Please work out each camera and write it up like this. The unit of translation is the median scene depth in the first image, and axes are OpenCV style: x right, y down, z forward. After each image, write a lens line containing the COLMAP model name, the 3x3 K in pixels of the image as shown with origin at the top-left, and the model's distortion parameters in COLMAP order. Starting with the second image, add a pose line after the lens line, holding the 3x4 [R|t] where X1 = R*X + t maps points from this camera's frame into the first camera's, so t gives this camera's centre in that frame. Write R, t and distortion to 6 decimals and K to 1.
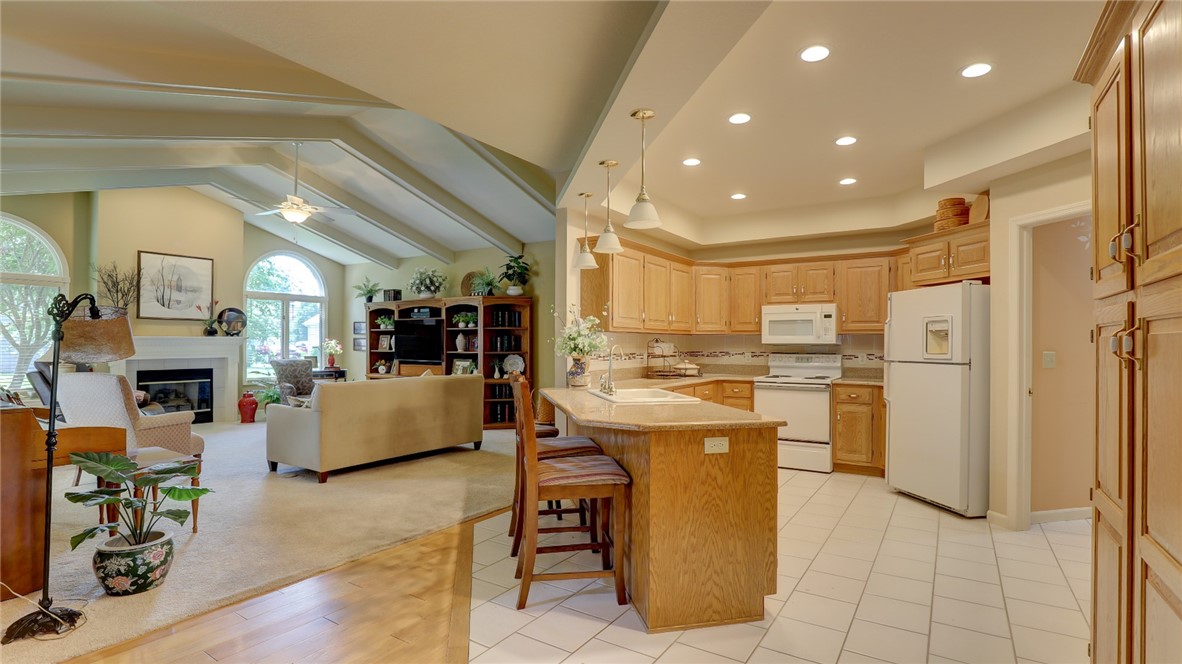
lens RADIAL K [[549.2, 0, 616.6], [0, 549.2, 340.5], [0, 0, 1]] dist [-0.024507, 0.000051]
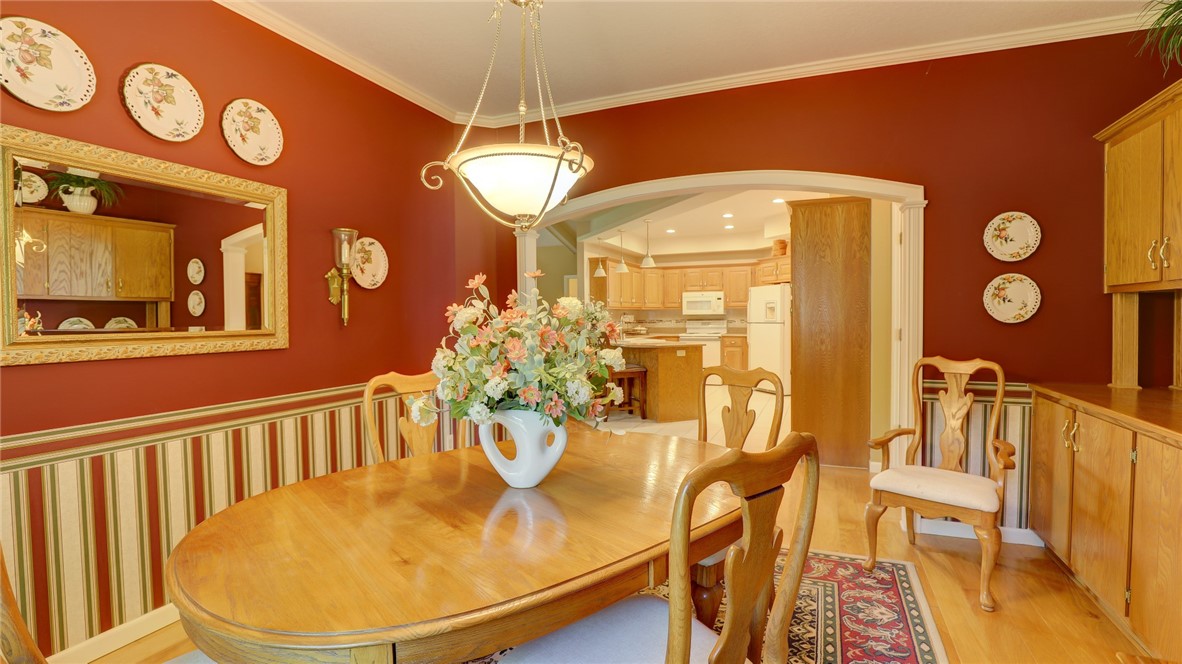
lens RADIAL K [[549.2, 0, 616.6], [0, 549.2, 340.5], [0, 0, 1]] dist [-0.024507, 0.000051]
pose [[0.982173, -0.022941, 0.186576, -0.279135], [0.013520, 0.998576, 0.051613, -0.005309], [-0.187494, -0.048170, 0.981084, -0.697108]]
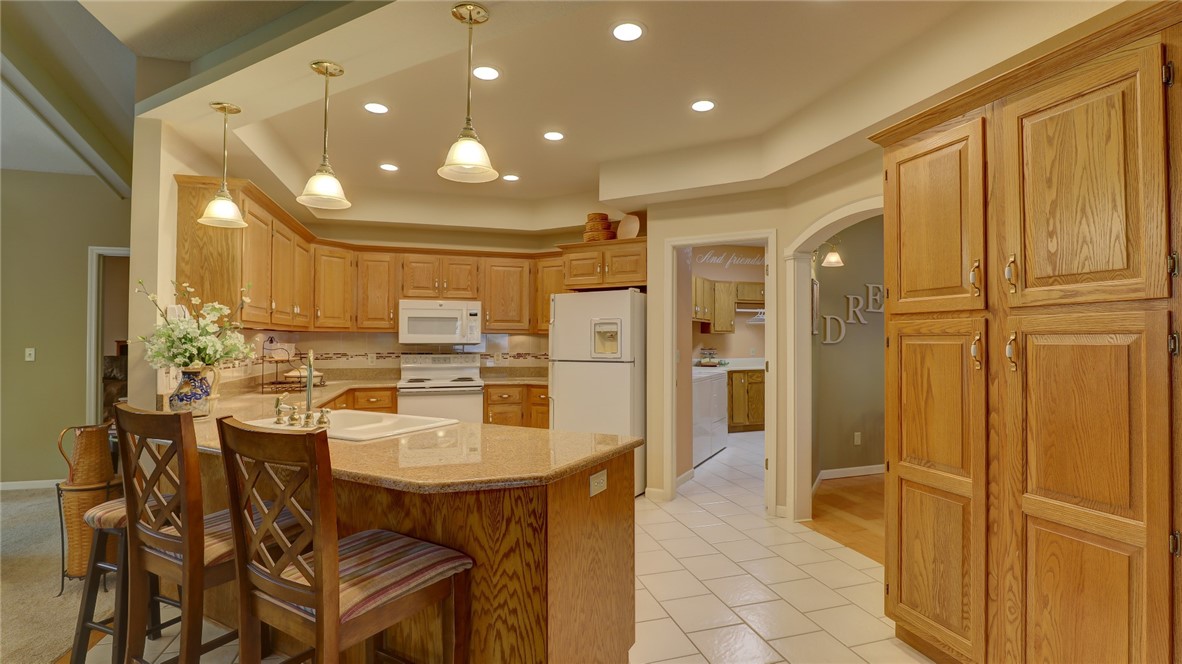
lens RADIAL K [[535.3, 0, 591.0], [0, 535.3, 332.0], [0, 0, 1]] dist [-0.023362, -0.000195]
pose [[0.665153, 0.009457, 0.746647, -0.172300], [-0.003937, 0.999950, -0.009158, -0.005770], [-0.746696, 0.003151, 0.665157, 0.228596]]
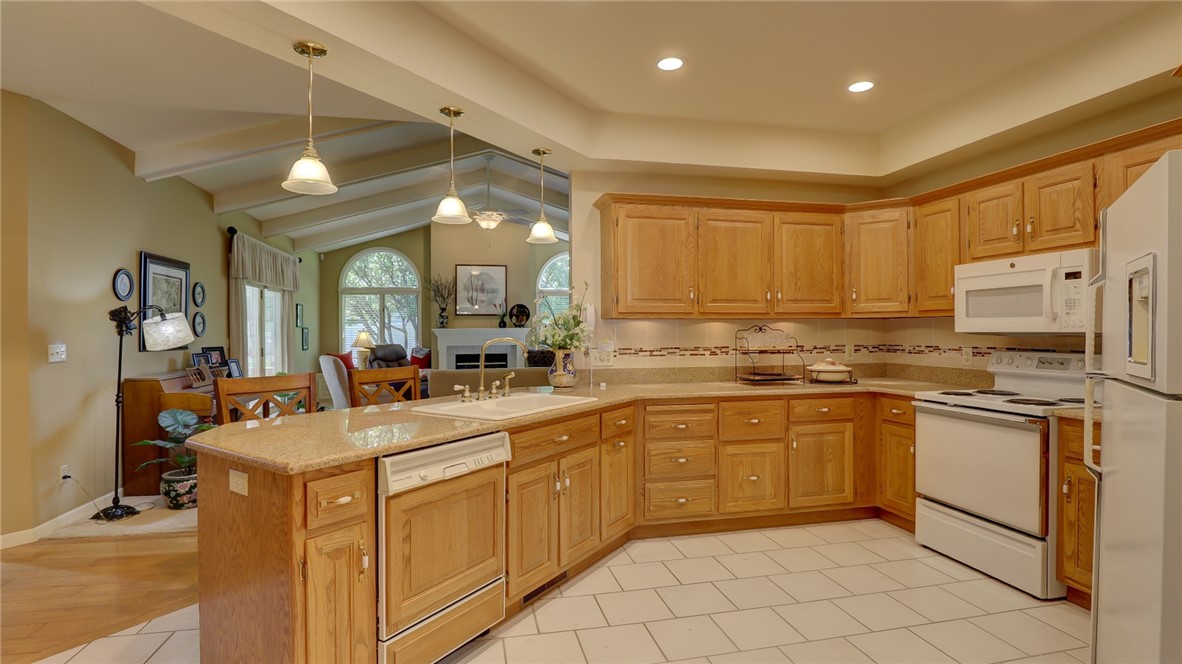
lens RADIAL K [[559.7, 0, 591.0], [0, 559.7, 332.0], [0, 0, 1]] dist [-0.025538, 0.000043]
pose [[0.691442, -0.004957, -0.722415, 0.442188], [0.011612, 0.999924, 0.004254, -0.001644], [0.722339, -0.011330, 0.691447, 0.360118]]
